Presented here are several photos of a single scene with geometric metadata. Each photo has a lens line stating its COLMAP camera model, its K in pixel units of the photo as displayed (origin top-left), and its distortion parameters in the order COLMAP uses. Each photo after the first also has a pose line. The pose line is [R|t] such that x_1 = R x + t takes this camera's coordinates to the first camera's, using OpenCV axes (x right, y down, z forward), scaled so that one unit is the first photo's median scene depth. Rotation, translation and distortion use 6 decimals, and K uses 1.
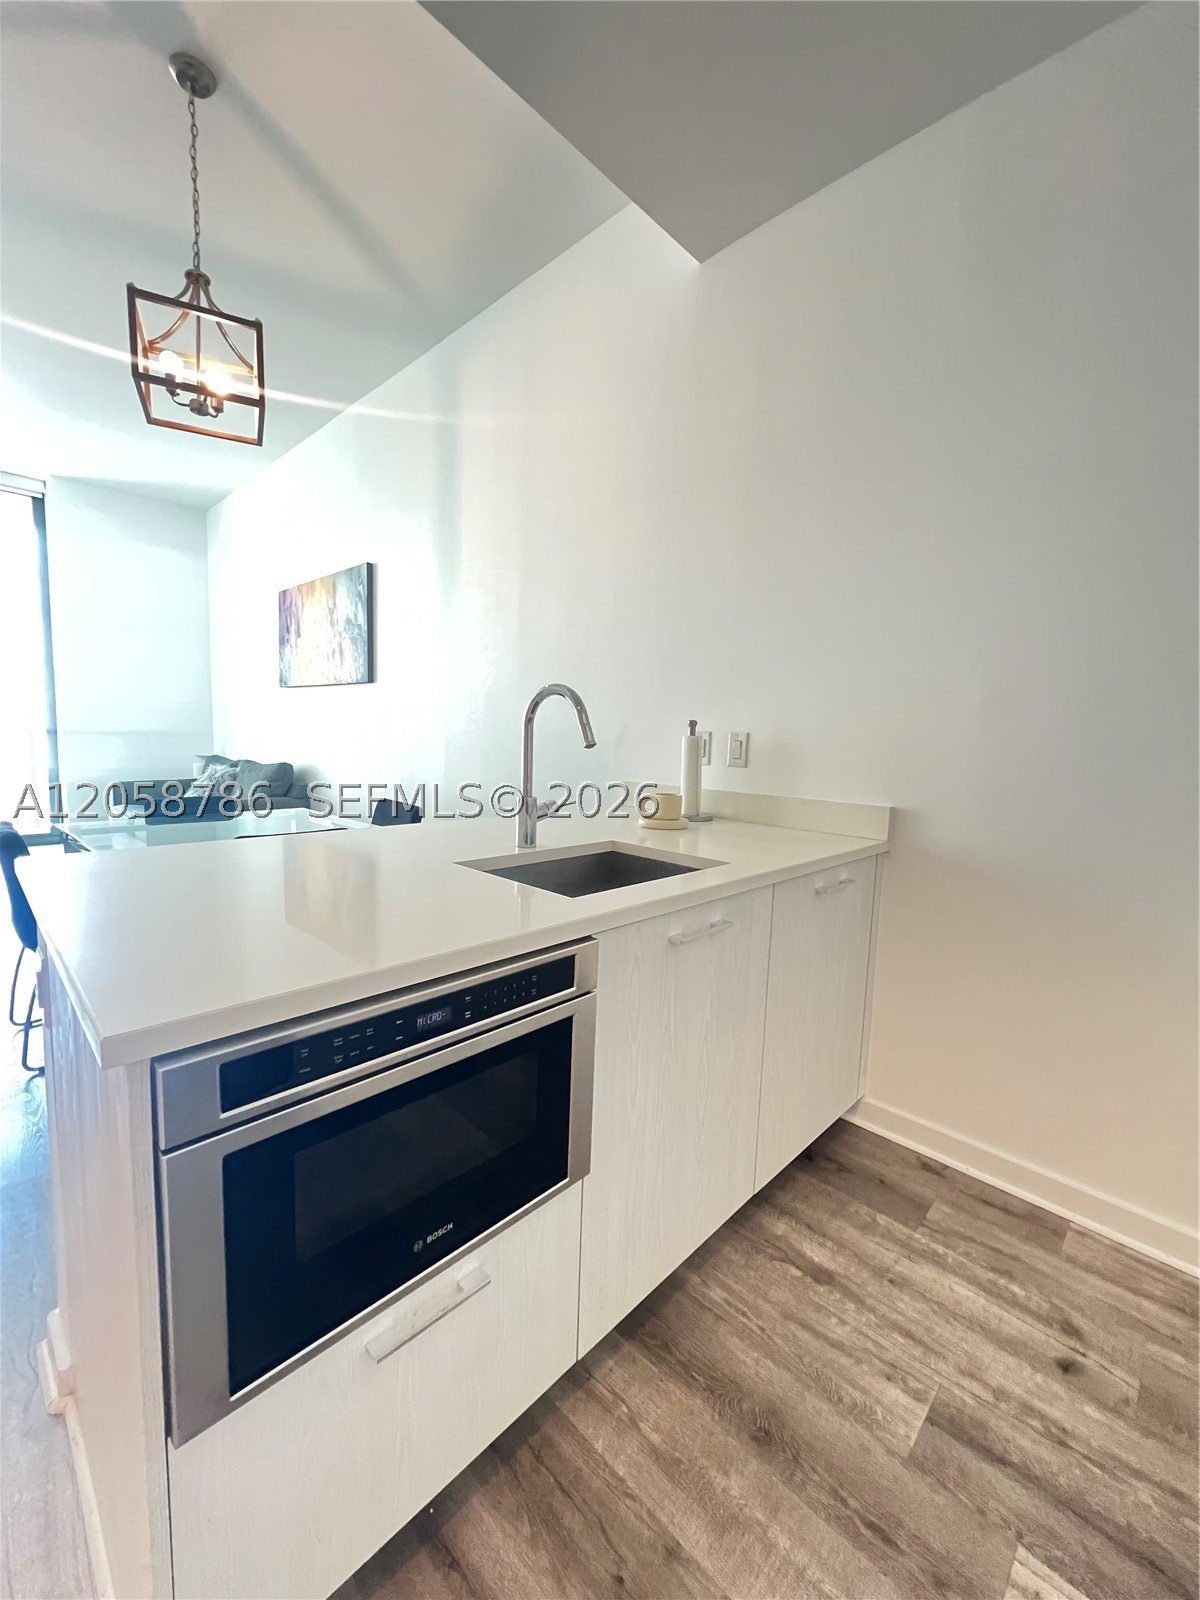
lens RADIAL K [[639.0, 0, 595.3], [0, 639.0, 795.5], [0, 0, 1]] dist [0.001184, -0.000824]
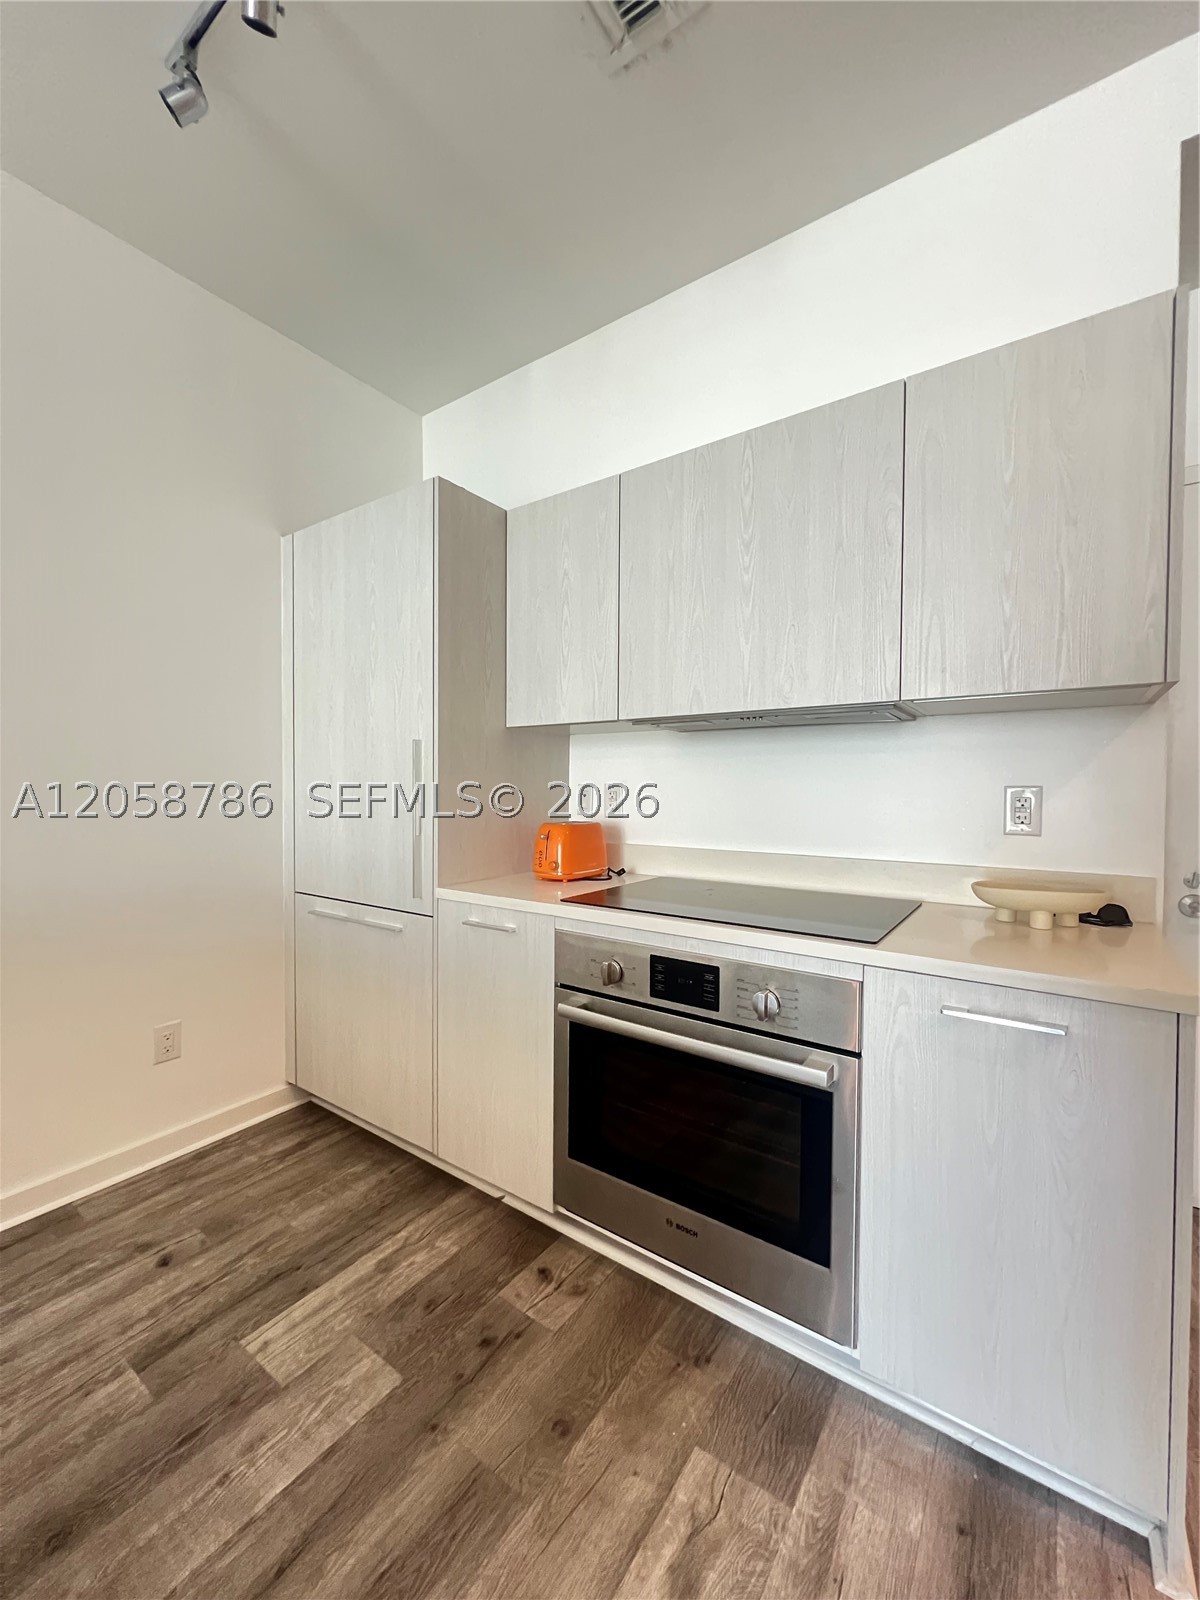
lens RADIAL K [[639.0, 0, 597.1], [0, 639.0, 803.4], [0, 0, 1]] dist [0.001184, -0.000824]
pose [[-0.153595, -0.056289, 0.986529, -0.638407], [0.085211, 0.993903, 0.069976, -0.055945], [-0.984453, 0.094811, -0.147862, 0.232782]]
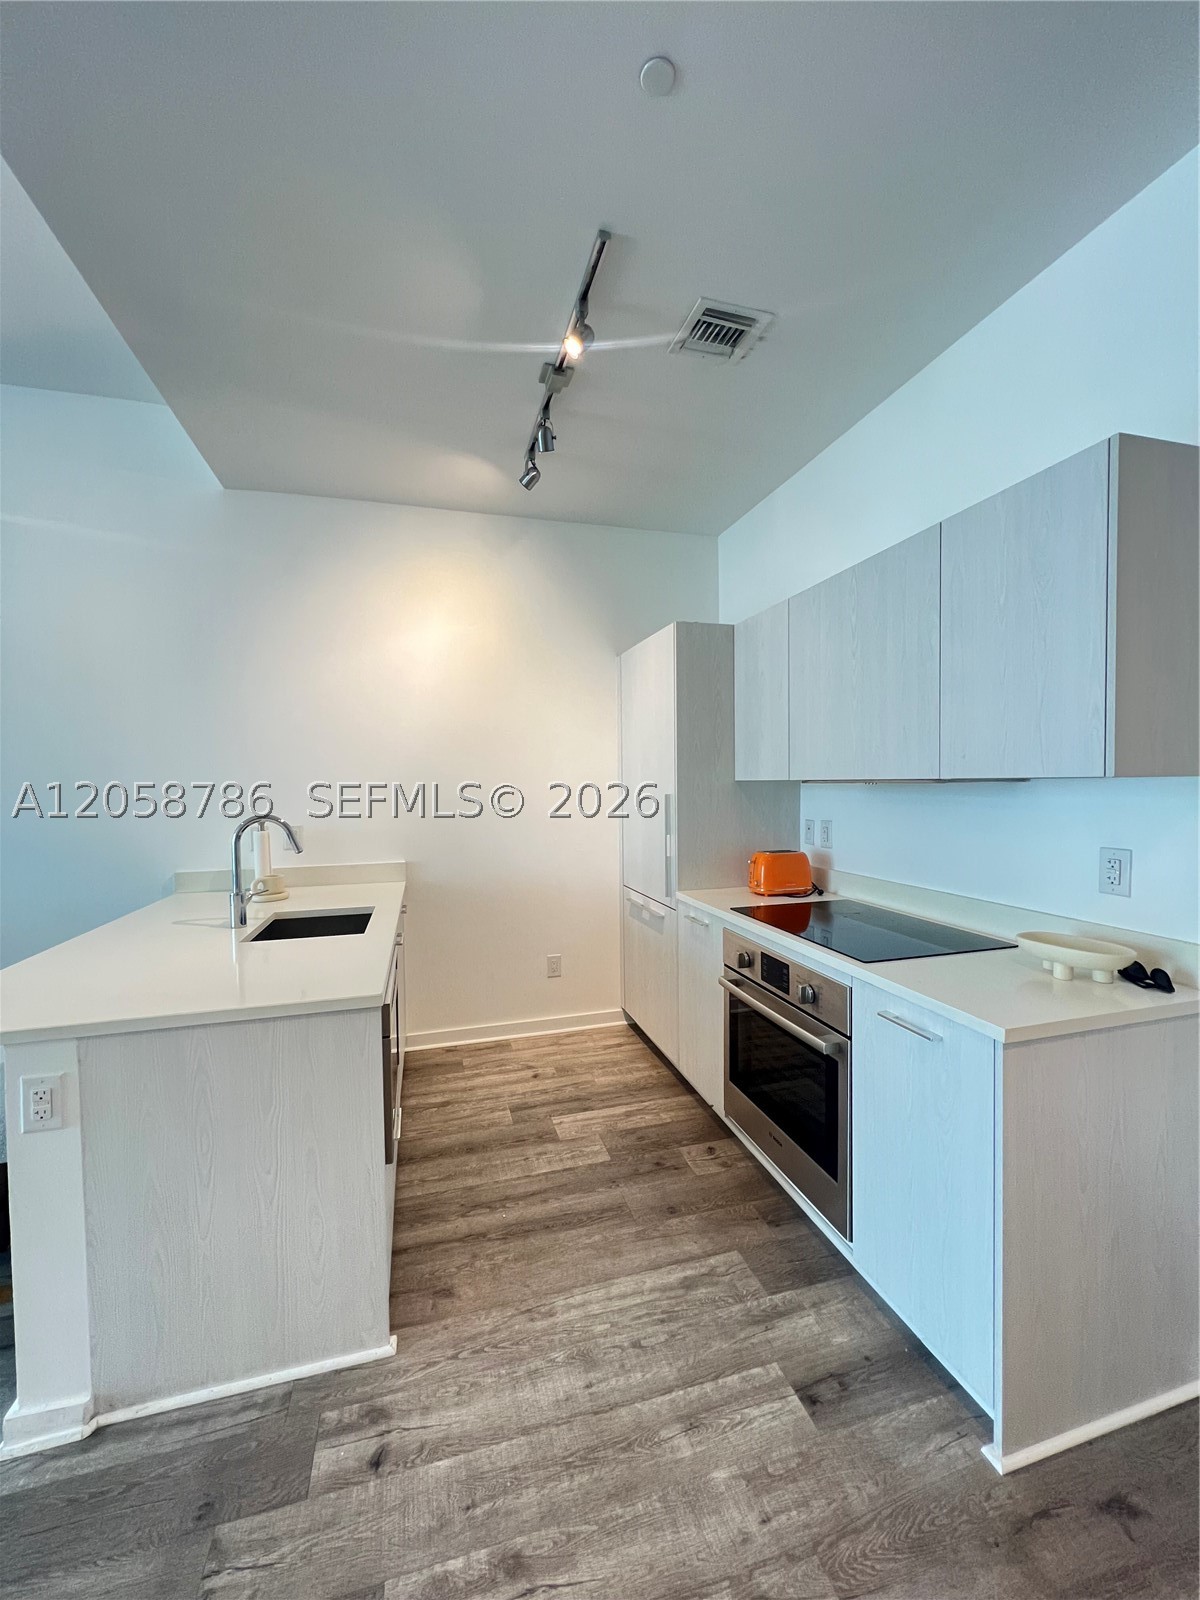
lens RADIAL K [[639.6, 0, 597.3], [0, 639.6, 798.8], [0, 0, 1]] dist [-0.003264, 0.000710]
pose [[0.500902, -0.060916, 0.863358, -1.223071], [0.111196, 0.993783, 0.005604, -0.163761], [-0.858331, 0.093195, 0.504561, -0.560503]]
